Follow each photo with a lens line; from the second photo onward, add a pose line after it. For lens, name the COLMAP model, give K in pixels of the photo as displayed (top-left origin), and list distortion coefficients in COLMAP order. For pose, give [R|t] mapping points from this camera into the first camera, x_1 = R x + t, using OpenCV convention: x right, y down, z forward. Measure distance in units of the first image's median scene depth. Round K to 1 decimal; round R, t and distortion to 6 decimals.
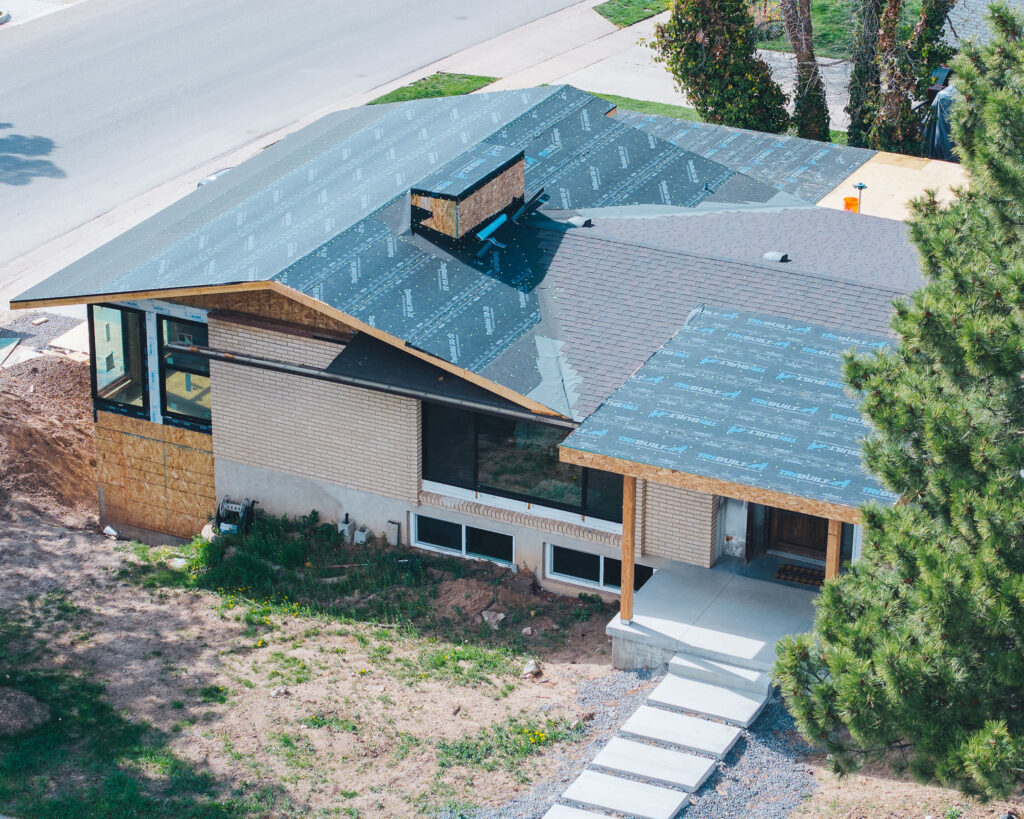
lens RADIAL K [[2865.9, 0, 511.5], [0, 2865.9, 409.8], [0, 0, 1]] dist [-0.327322, 0.000000]
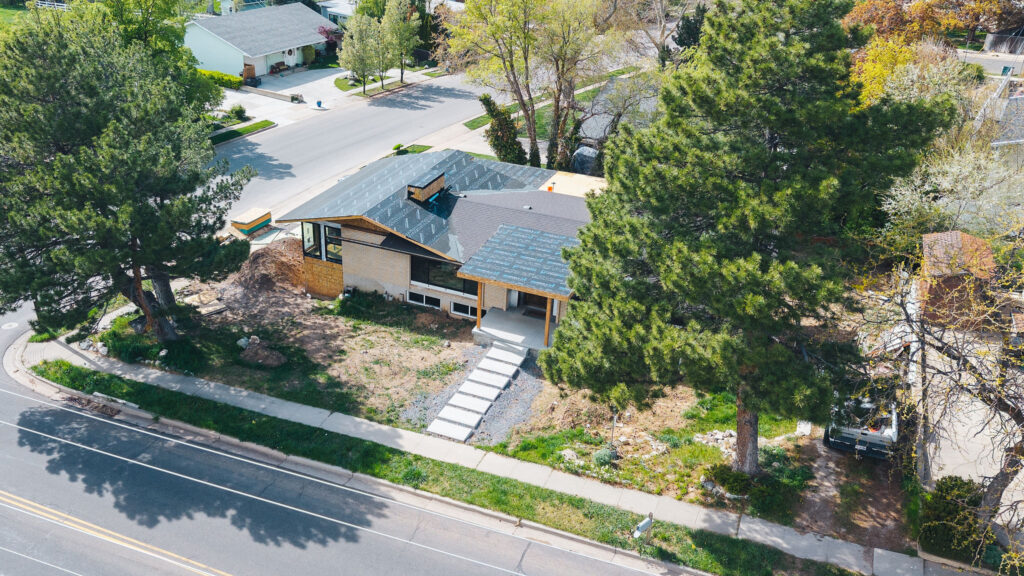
lens RADIAL K [[842.7, 0, 417.8], [0, 842.7, 273.1], [0, 0, 1]] dist [0.066956, -0.016571]
pose [[0.999850, 0.005733, -0.016361, -0.009598], [-0.005152, 0.999362, 0.035336, -0.015981], [0.016553, -0.035246, 0.999242, 0.104385]]
